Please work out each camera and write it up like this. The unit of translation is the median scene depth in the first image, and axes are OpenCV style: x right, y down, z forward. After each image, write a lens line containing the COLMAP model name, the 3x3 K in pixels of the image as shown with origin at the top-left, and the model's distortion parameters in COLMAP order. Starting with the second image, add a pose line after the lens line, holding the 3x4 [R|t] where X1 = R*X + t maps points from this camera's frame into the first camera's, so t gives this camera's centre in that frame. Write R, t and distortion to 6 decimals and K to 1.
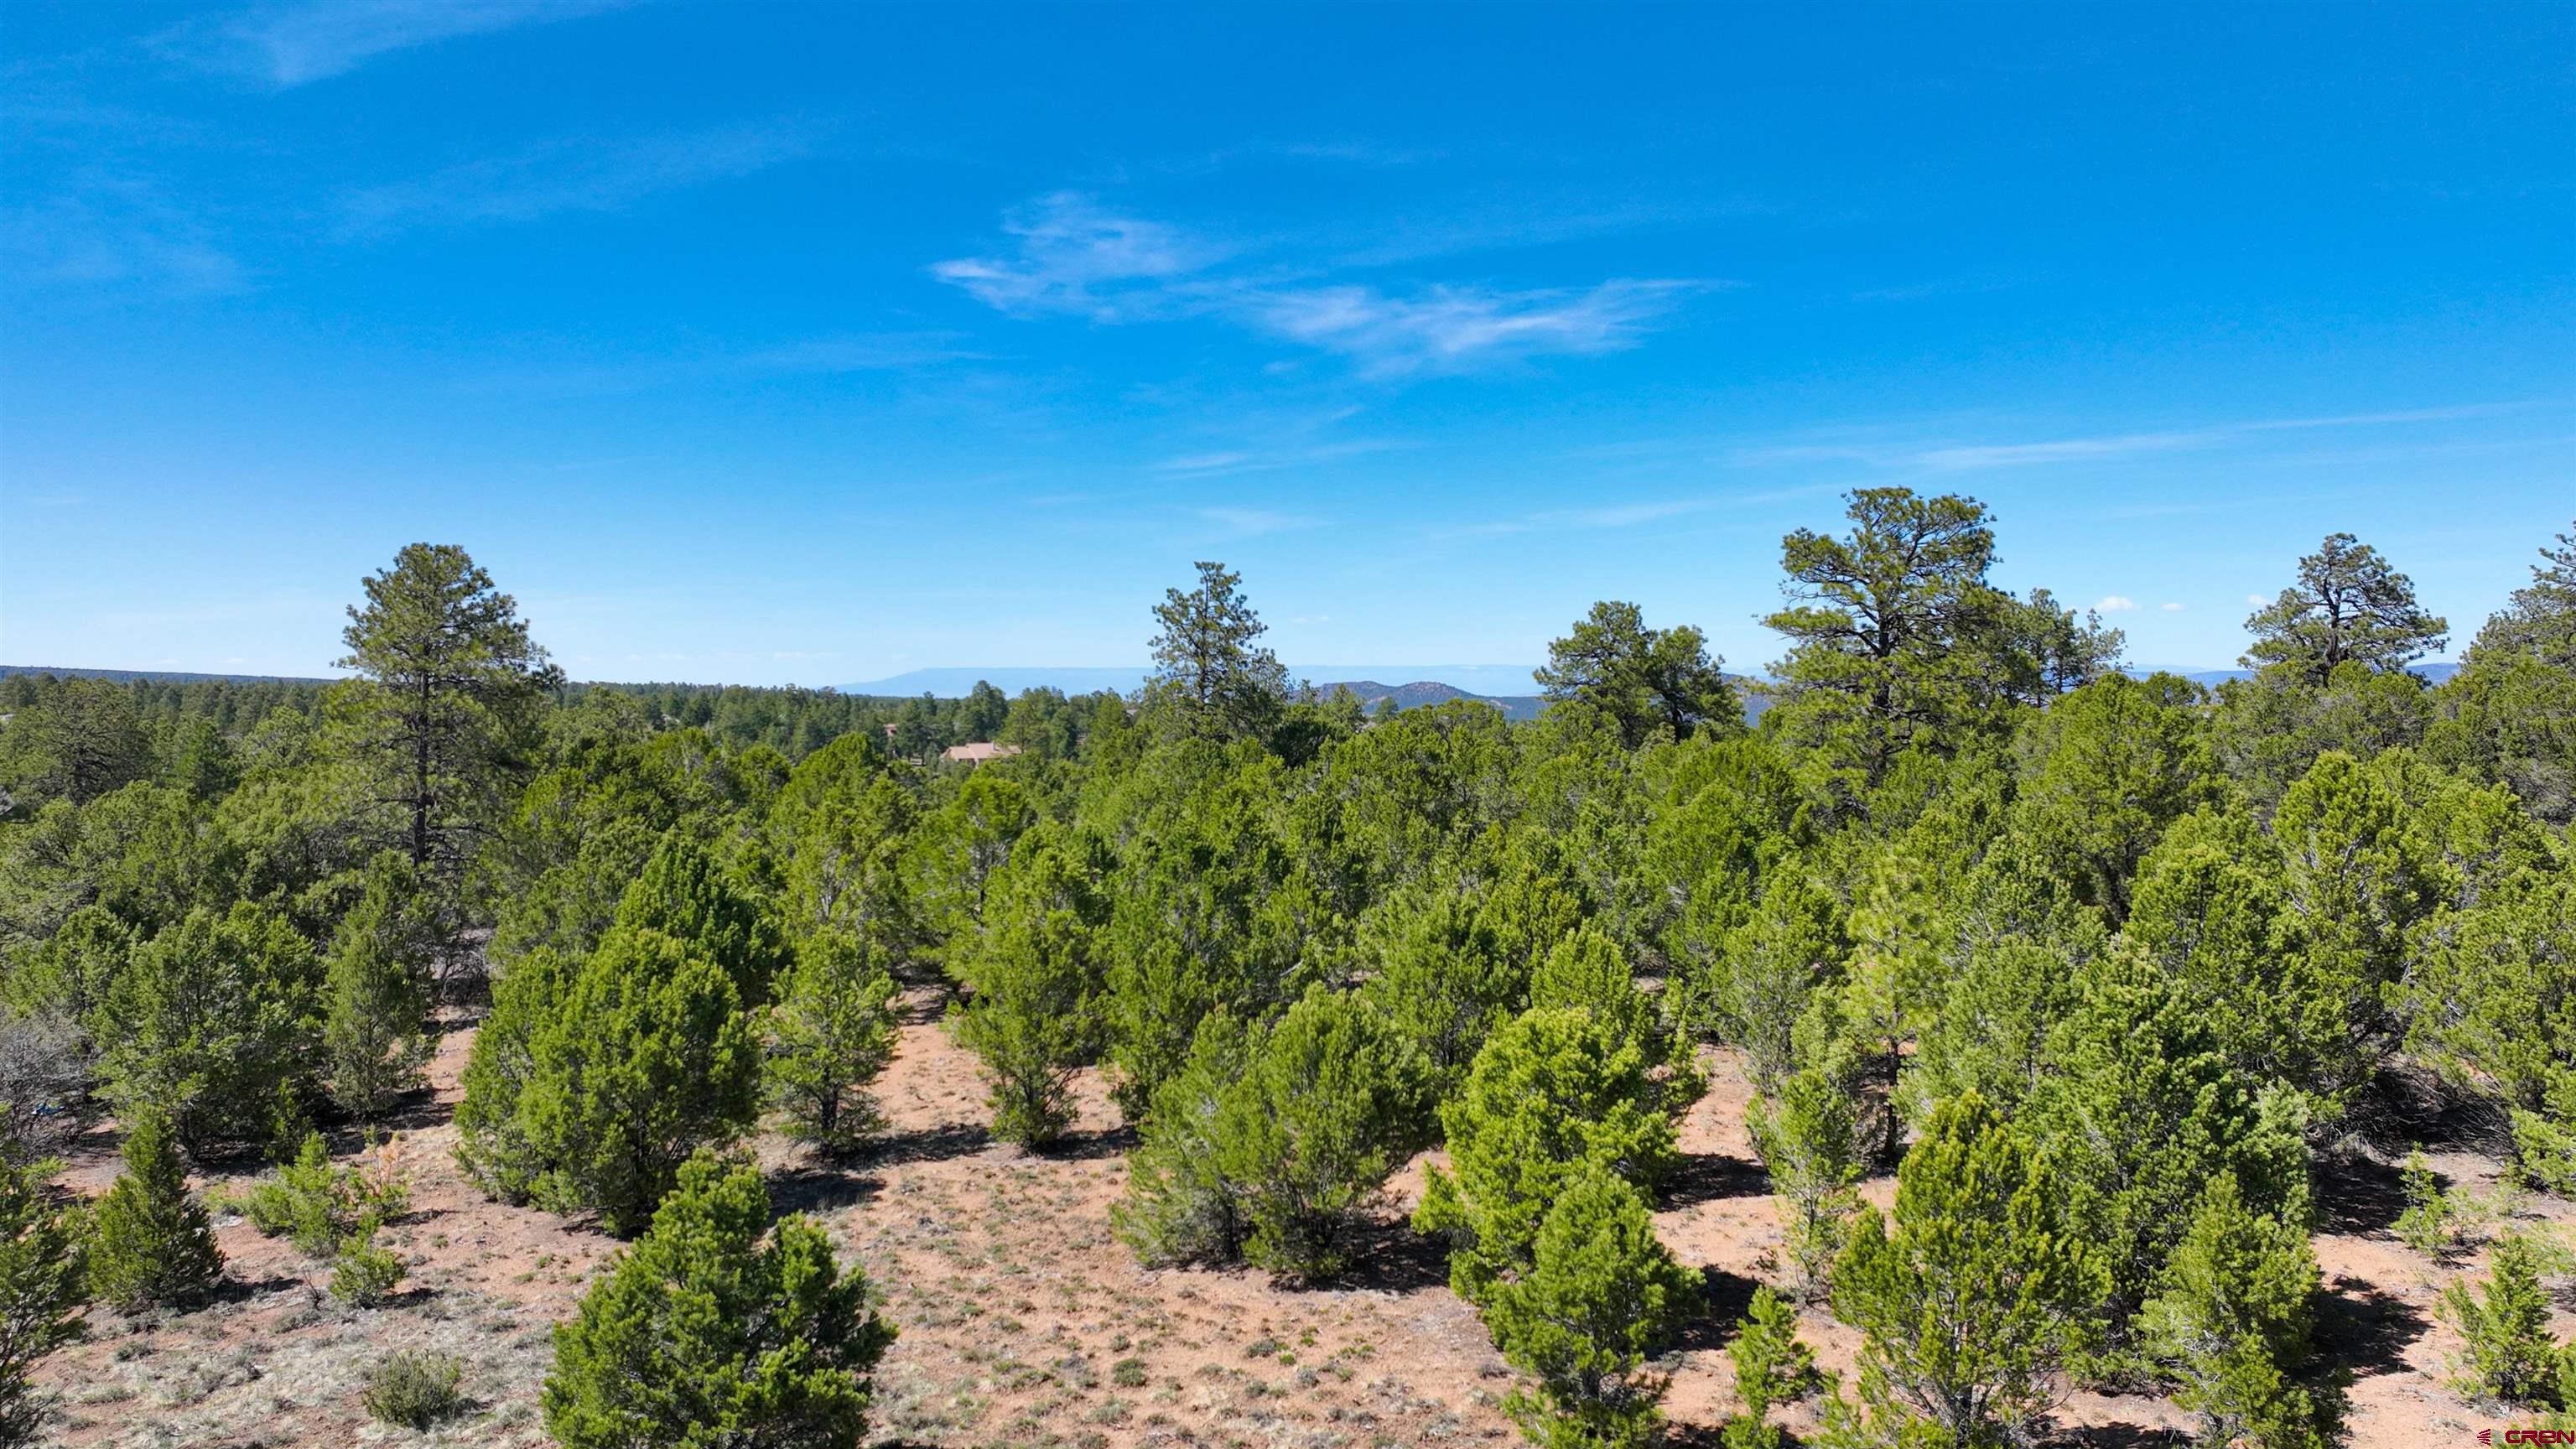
lens RADIAL K [[2183.3, 0, 1288.0], [0, 2183.3, 724.5], [0, 0, 1]] dist [0.019207, 0.018854]
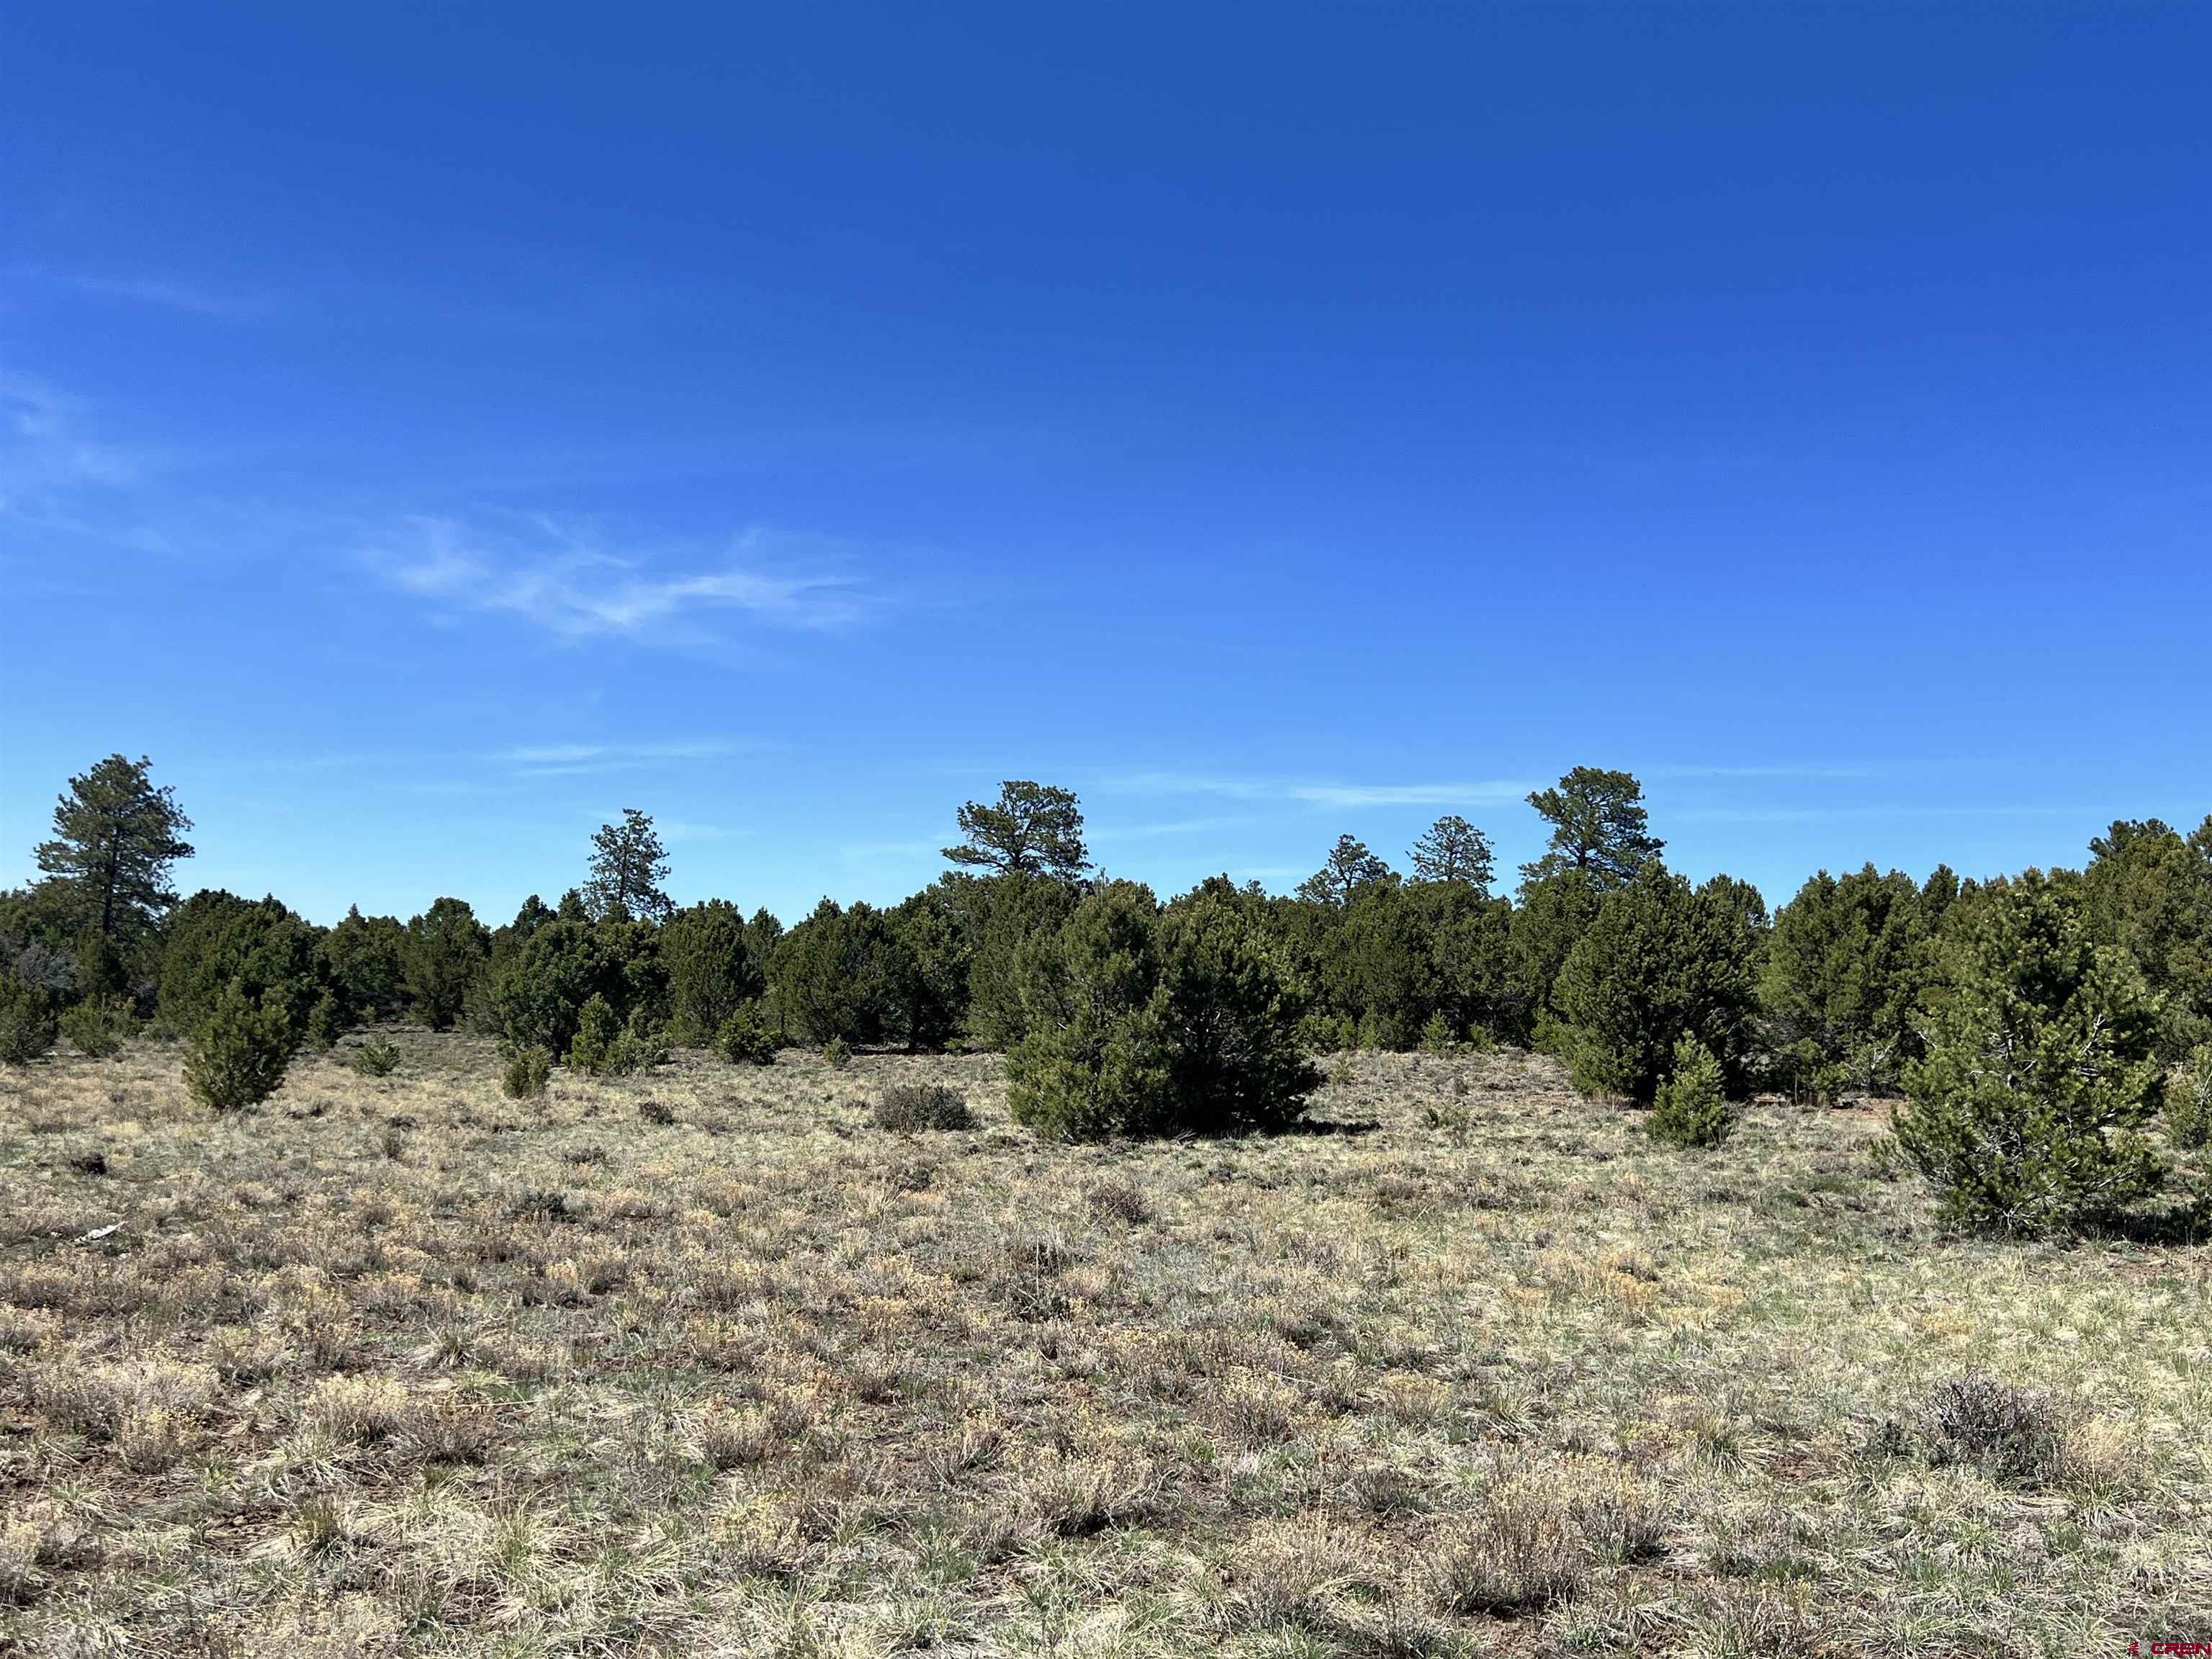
lens RADIAL K [[2069.7, 0, 1106.0], [0, 2069.7, 829.5], [0, 0, 1]] dist [0.174765, -0.452763]
pose [[0.991536, 0.058507, 0.115904, 0.127331], [-0.045872, 0.993001, -0.108834, 0.086154], [-0.121460, 0.102596, 0.987280, -0.505270]]
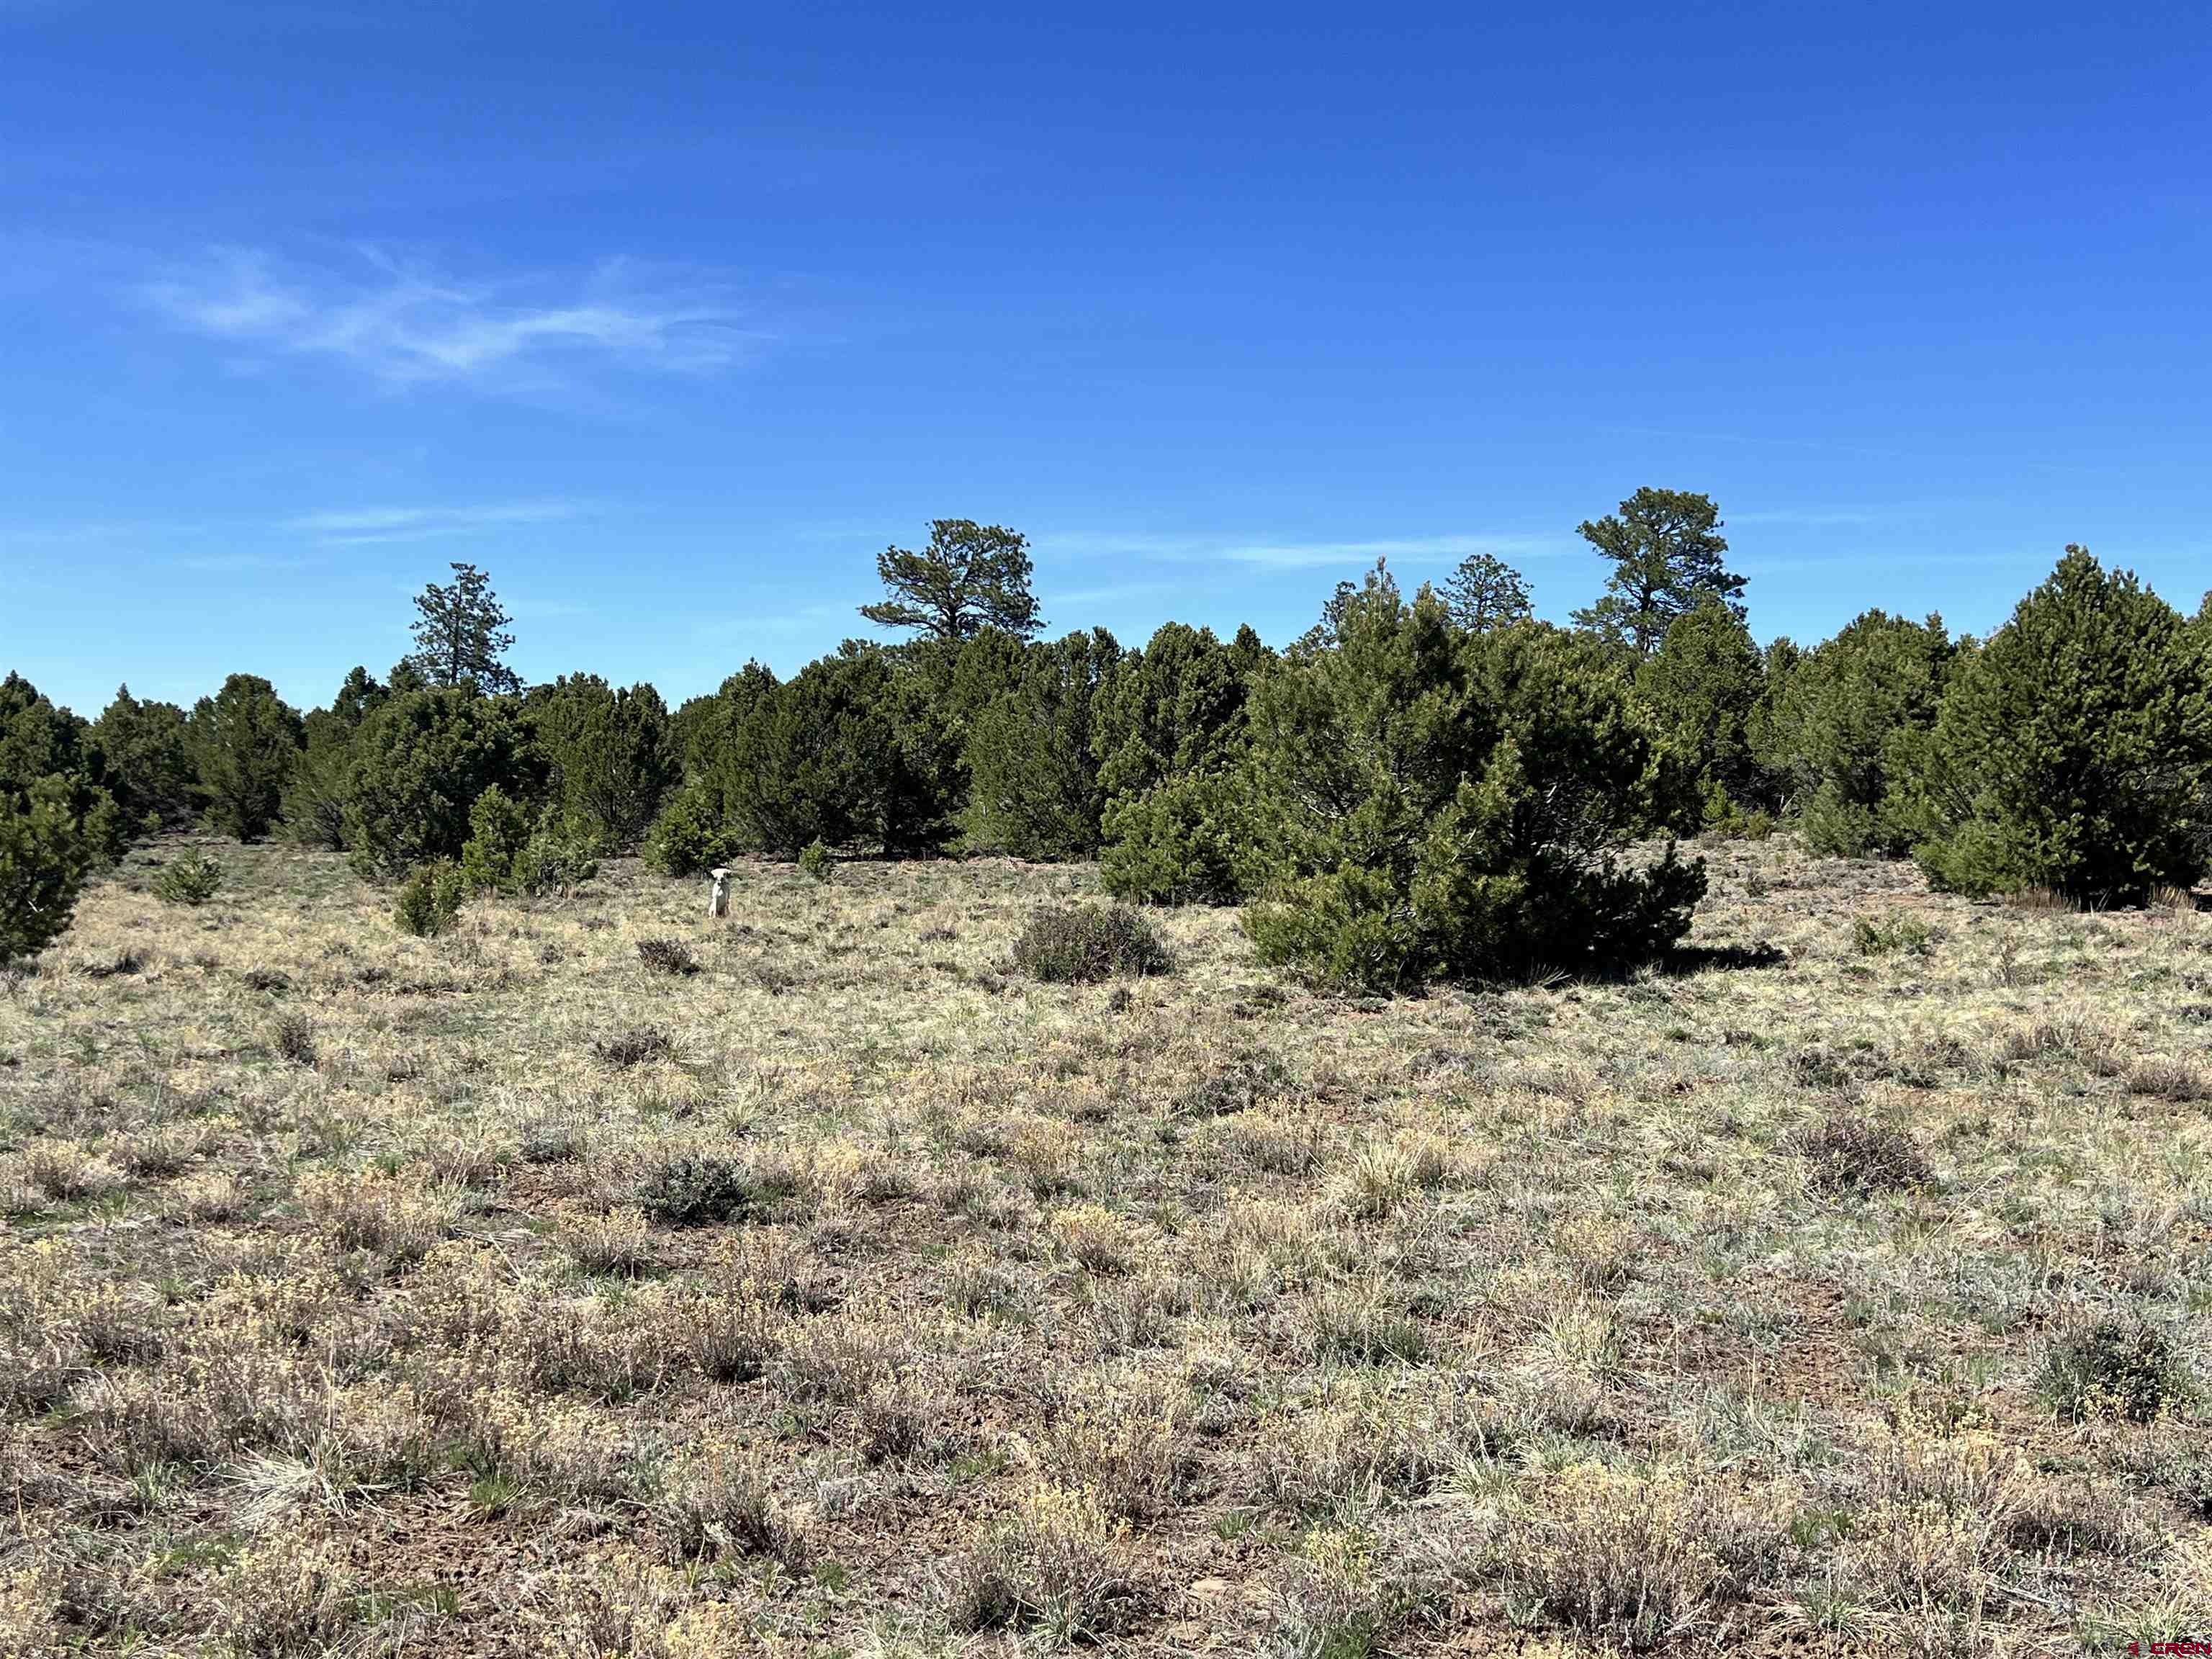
lens RADIAL K [[2380.0, 0, 1106.0], [0, 2380.0, 829.5], [0, 0, 1]] dist [0.198843, -0.604251]
pose [[0.985805, 0.023834, 0.166196, 0.100942], [-0.021977, 0.999674, -0.013006, 0.087080], [-0.166452, 0.009169, 0.986007, -0.414393]]
